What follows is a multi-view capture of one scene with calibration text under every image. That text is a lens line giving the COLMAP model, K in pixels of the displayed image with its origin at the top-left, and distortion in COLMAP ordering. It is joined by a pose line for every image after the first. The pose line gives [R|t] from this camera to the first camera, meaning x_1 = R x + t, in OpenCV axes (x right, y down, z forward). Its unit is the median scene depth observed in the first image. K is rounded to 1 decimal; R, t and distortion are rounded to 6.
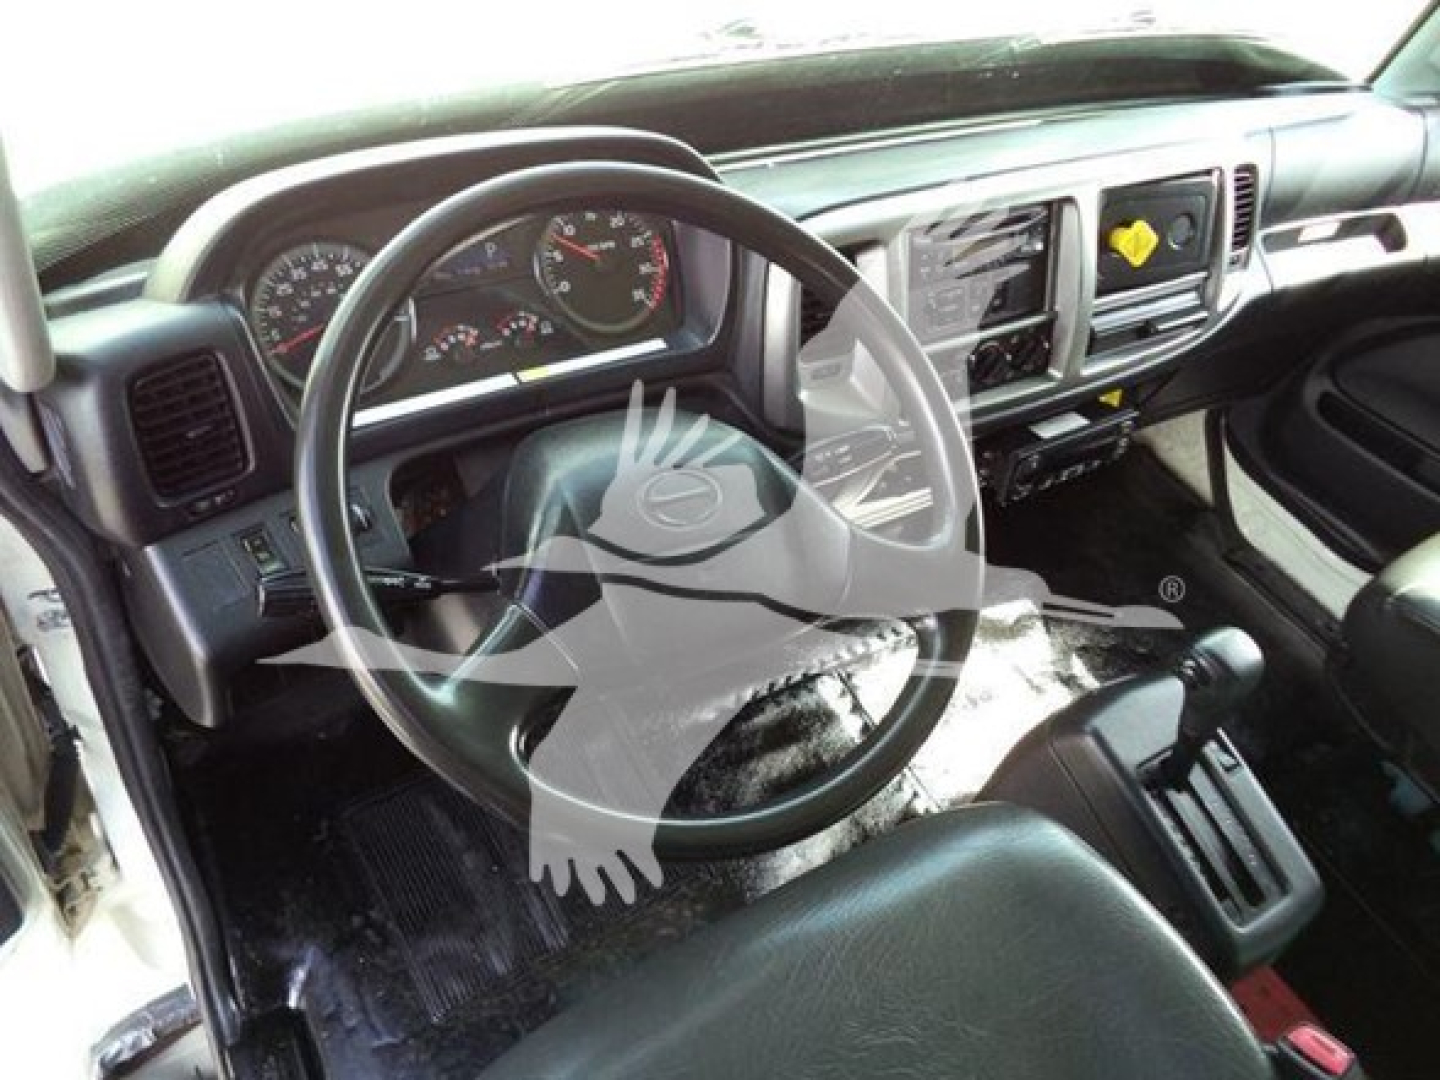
lens RADIAL K [[1117.8, 0, 721.6], [0, 1117.8, 532.9], [0, 0, 1]] dist [-0.023866, -0.004871]
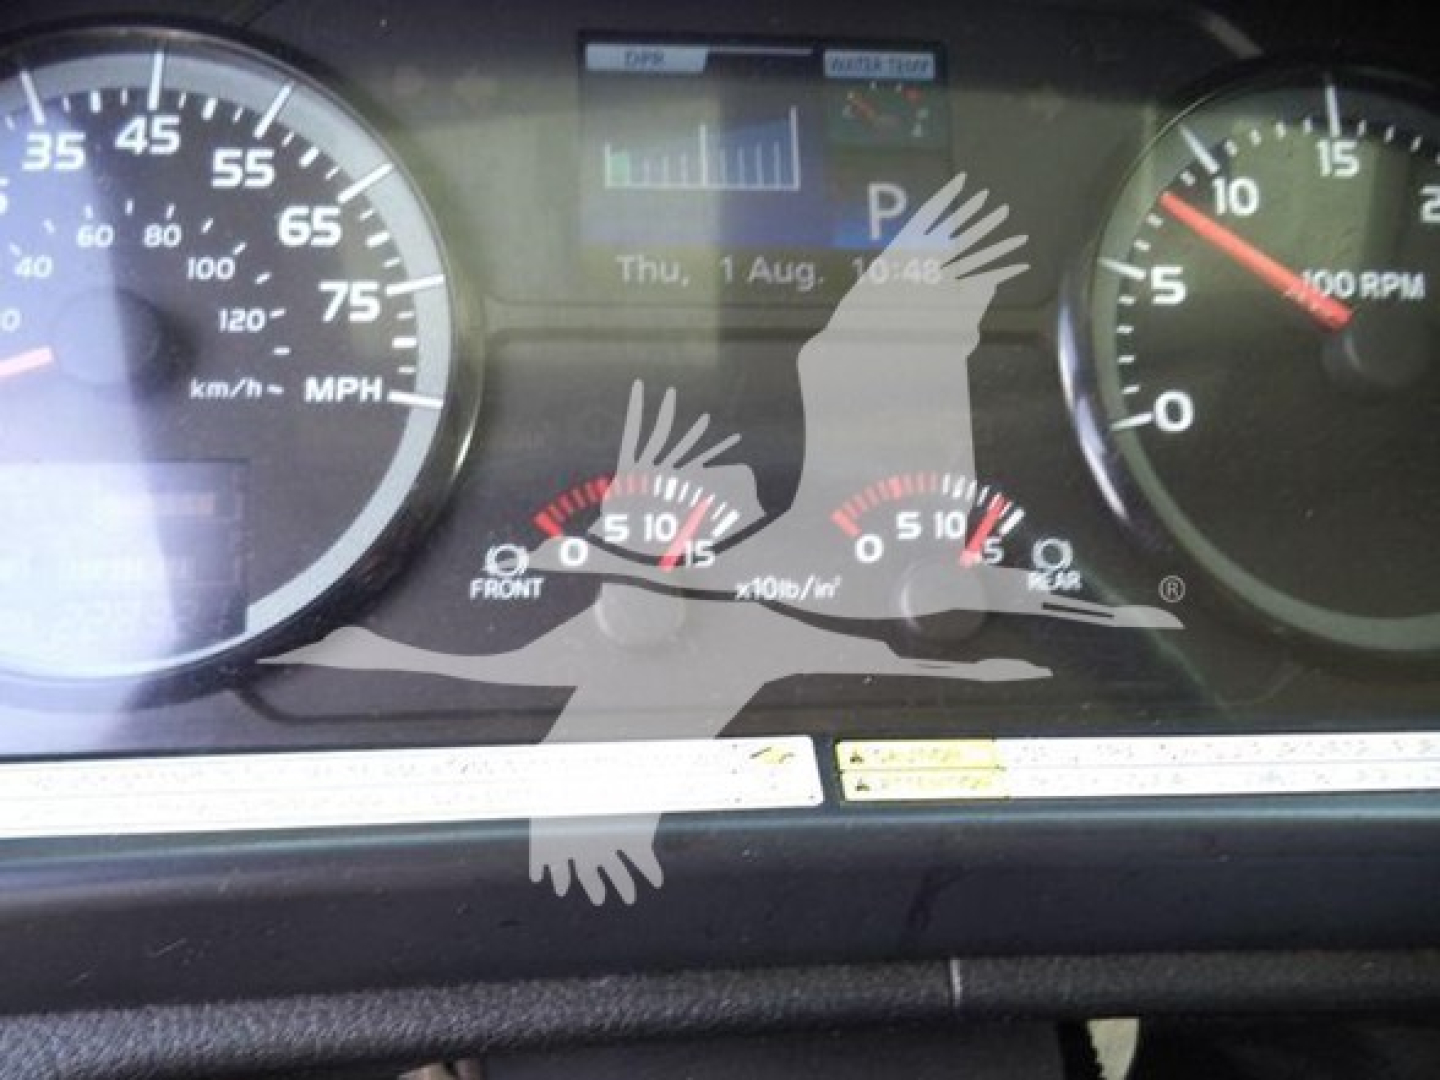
lens RADIAL K [[1117.8, 0, 721.6], [0, 1117.8, 532.9], [0, 0, 1]] dist [-0.023866, -0.004871]
pose [[0.863013, 0.199704, -0.464032, -0.091698], [-0.278822, 0.954265, -0.107872, -0.124876], [0.421268, 0.222477, 0.879226, 0.647905]]
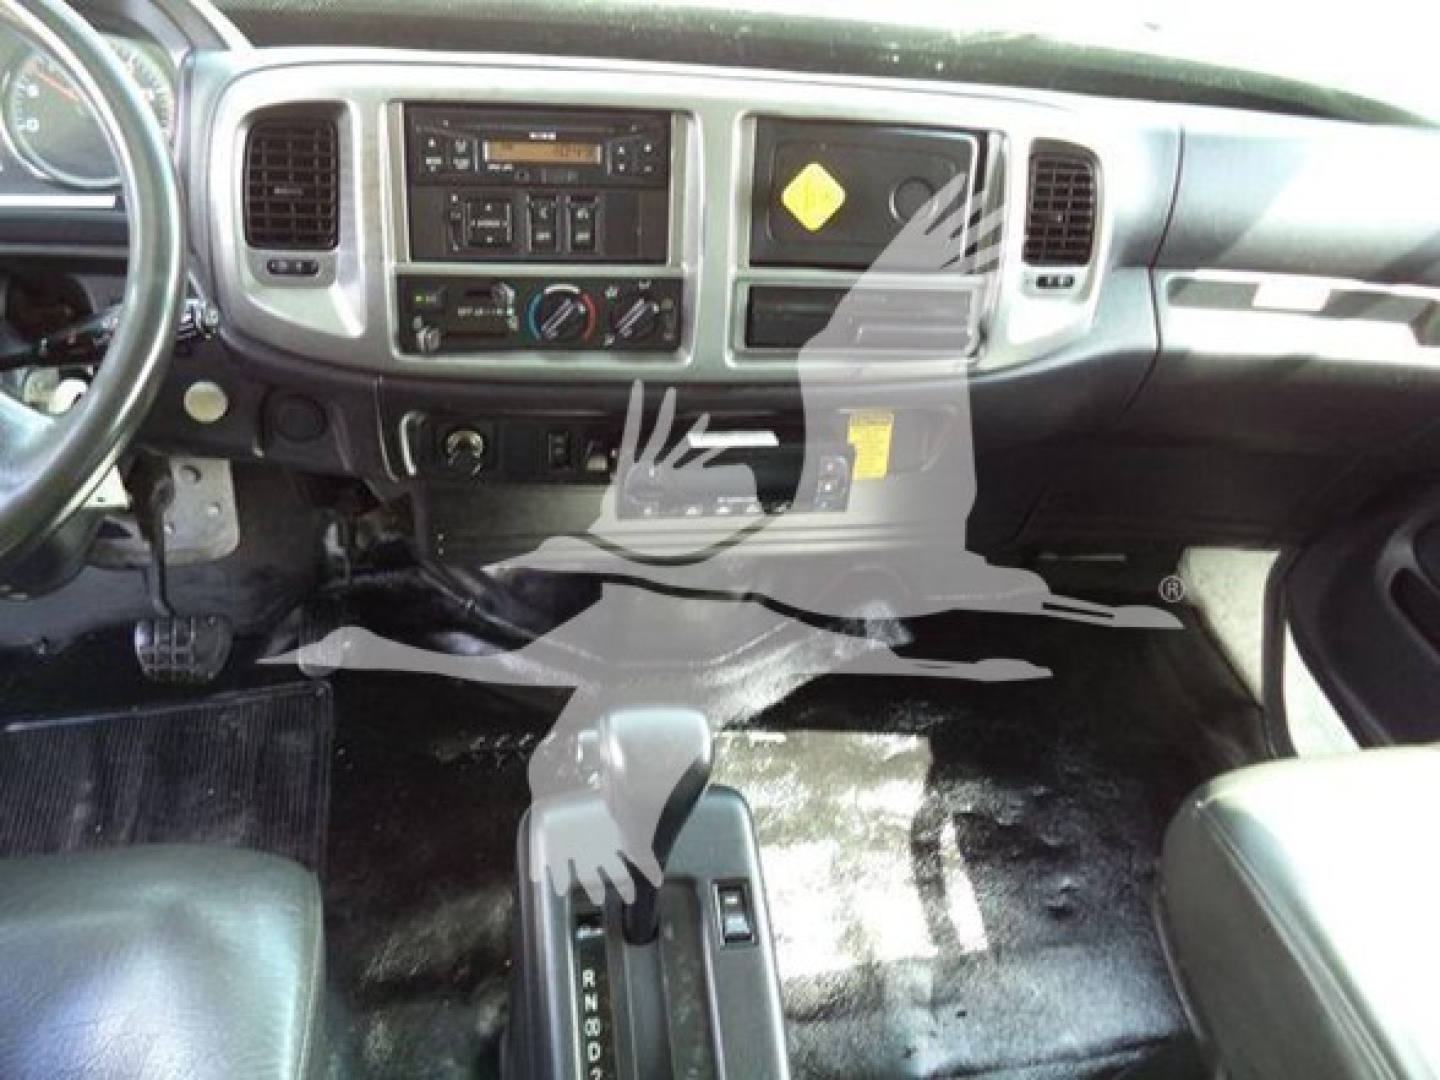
lens RADIAL K [[1117.8, 0, 721.6], [0, 1117.8, 532.9], [0, 0, 1]] dist [-0.023866, -0.004871]
pose [[0.937126, 0.198910, -0.286758, 0.564119], [-0.231265, 0.969308, -0.083412, 0.028034], [0.261365, 0.144485, 0.954365, 0.311586]]
